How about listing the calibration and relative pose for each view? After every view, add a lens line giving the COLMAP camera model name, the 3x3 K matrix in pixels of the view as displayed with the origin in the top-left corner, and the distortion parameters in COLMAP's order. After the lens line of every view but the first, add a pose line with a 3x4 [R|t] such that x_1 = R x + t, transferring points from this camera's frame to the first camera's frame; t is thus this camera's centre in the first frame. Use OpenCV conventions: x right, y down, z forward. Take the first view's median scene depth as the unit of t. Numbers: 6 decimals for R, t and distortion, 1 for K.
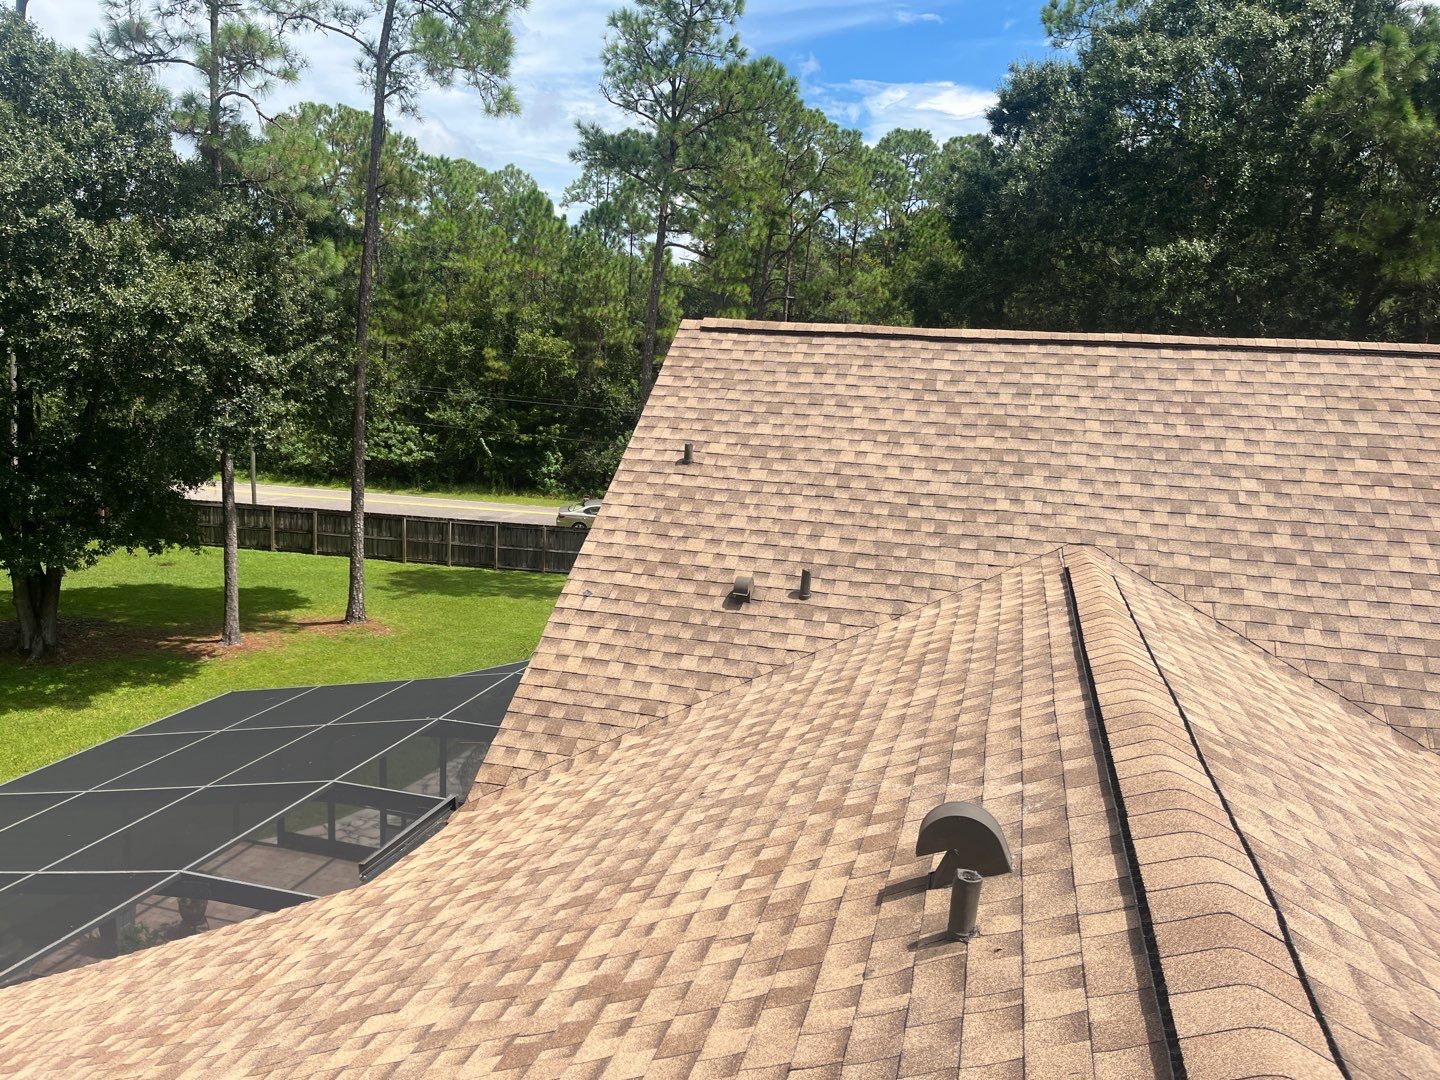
lens RADIAL K [[1092.6, 0, 701.9], [0, 1092.6, 555.1], [0, 0, 1]] dist [0.074384, -0.101411]
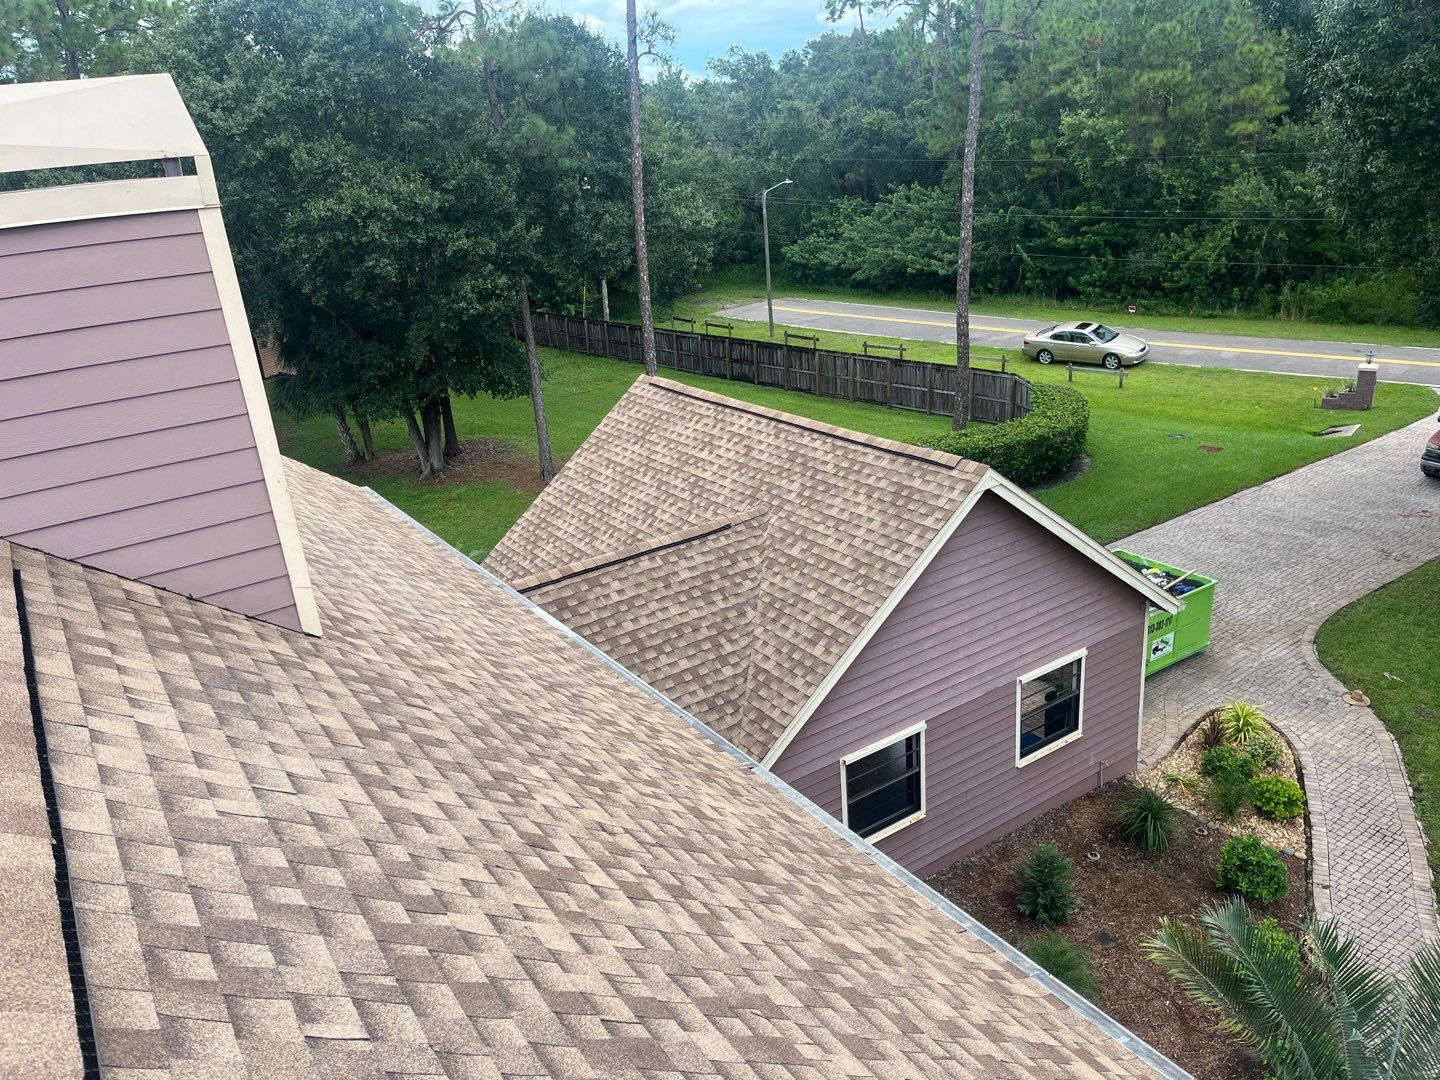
lens RADIAL K [[1092.6, 0, 715.1], [0, 1092.6, 553.6], [0, 0, 1]] dist [0.074384, -0.101411]
pose [[0.756526, 0.134522, -0.639978, 1.475507], [-0.004212, 0.979597, 0.200930, -0.243469], [0.653950, -0.149313, 0.741657, 0.742968]]
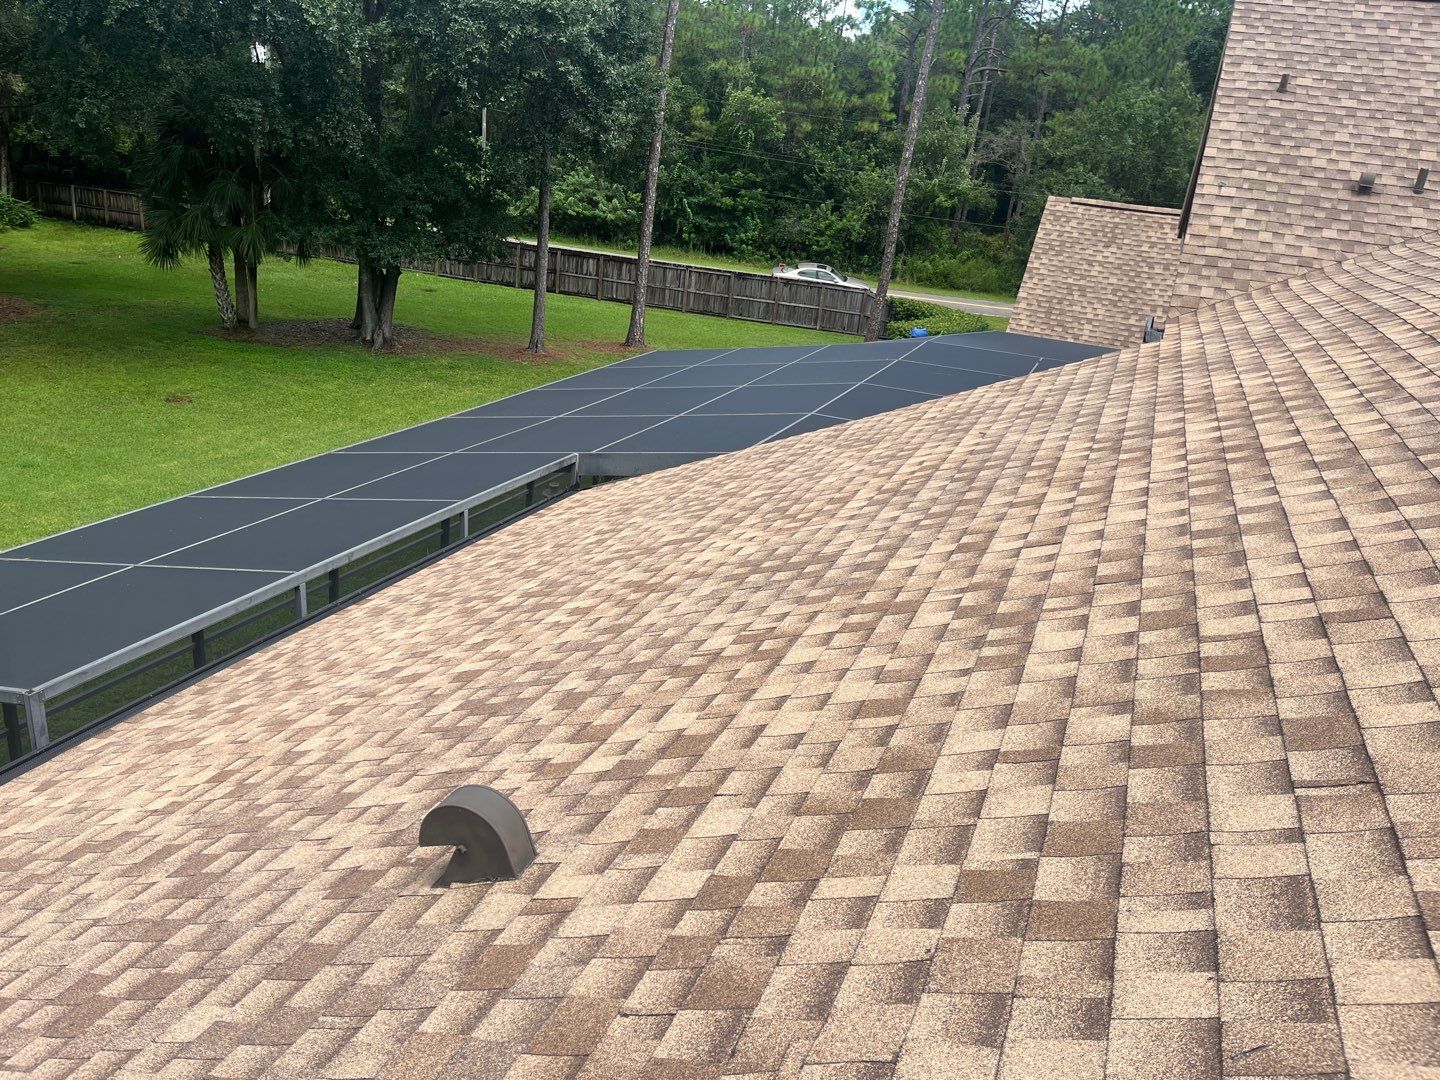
lens RADIAL K [[1092.6, 0, 716.0], [0, 1092.6, 542.7], [0, 0, 1]] dist [0.074384, -0.101411]
pose [[0.994373, 0.080855, -0.068452, -0.496013], [-0.068756, 0.984118, 0.163657, 0.239717], [0.080597, -0.158030, 0.984140, -0.301561]]
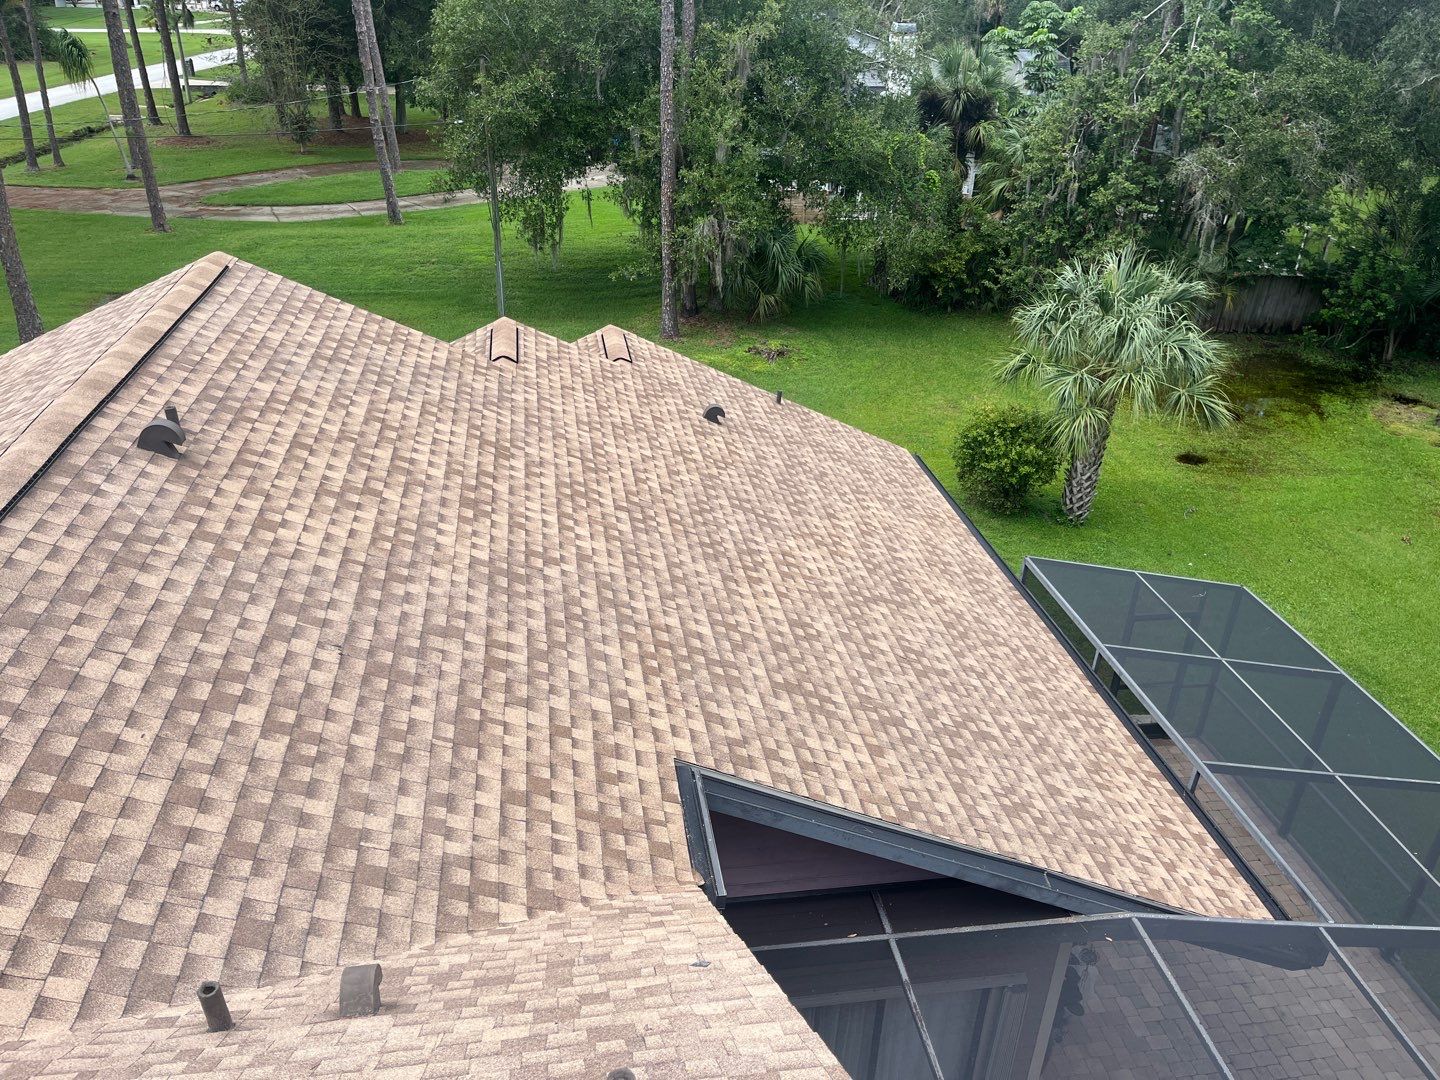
lens RADIAL K [[1092.6, 0, 720.0], [0, 1092.6, 546.9], [0, 0, 1]] dist [0.074384, -0.101411]
pose [[-0.900841, 0.137176, -0.411909, 0.061412], [-0.148609, 0.794027, 0.589437, -0.367007], [0.407923, 0.592203, -0.694906, 1.112156]]
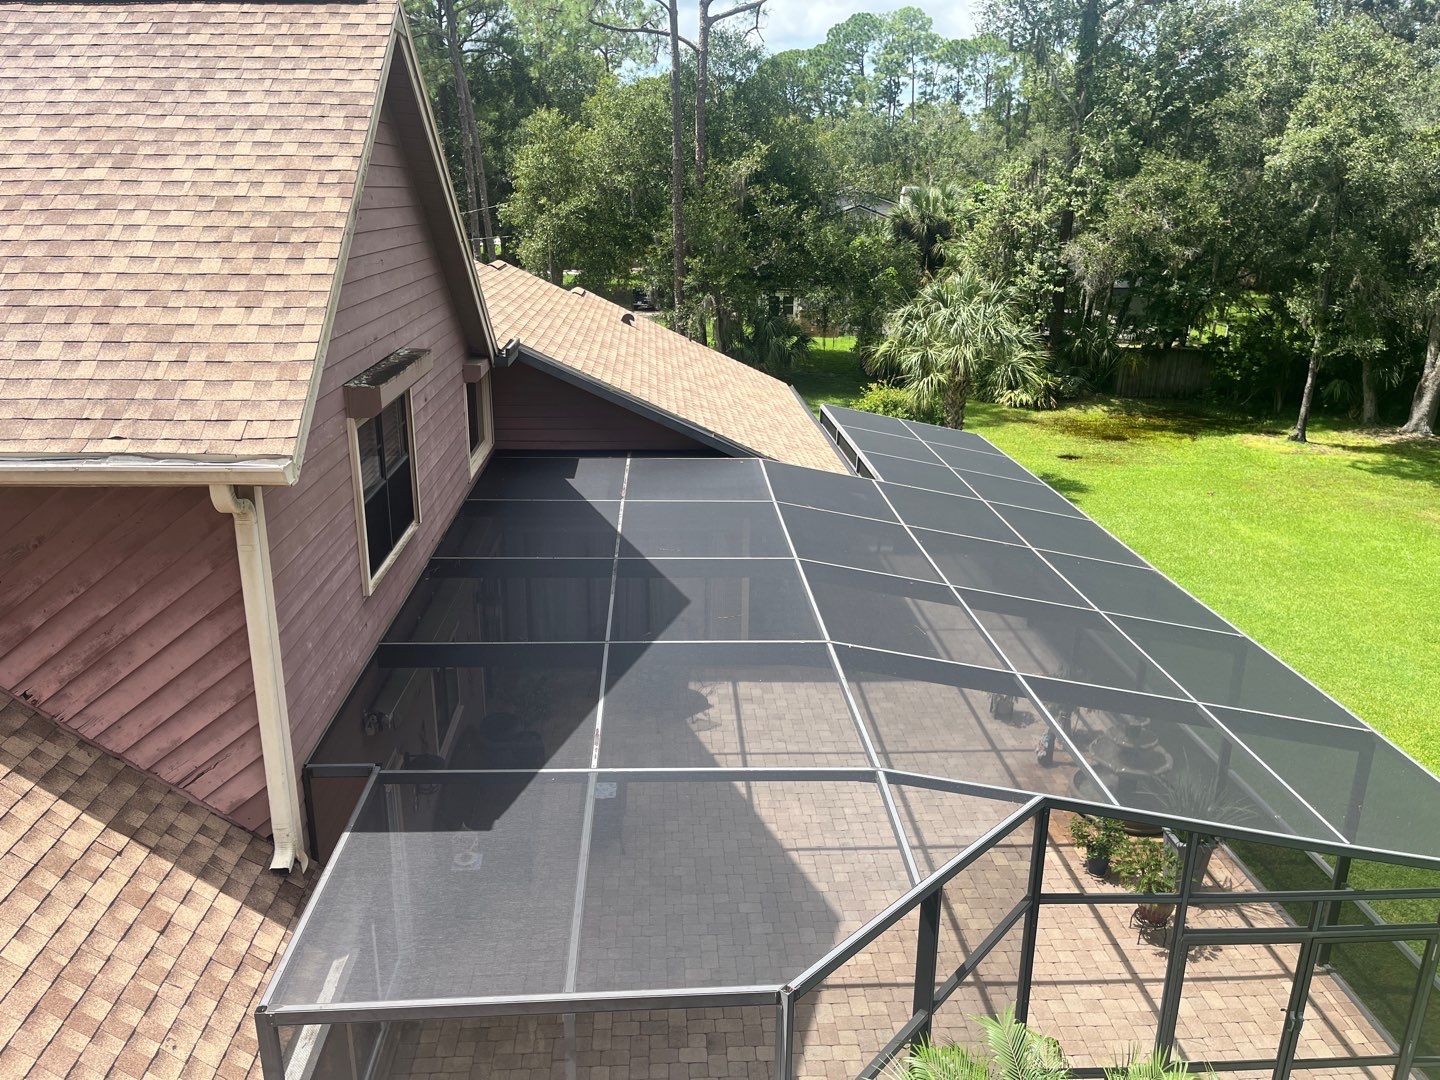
lens RADIAL K [[1092.6, 0, 725.7], [0, 1092.6, 543.8], [0, 0, 1]] dist [0.074384, -0.101411]
pose [[-0.938131, 0.050331, -0.342603, 0.063956], [-0.116045, 0.886476, 0.447989, -0.284737], [0.326257, 0.460030, -0.825790, 2.180892]]
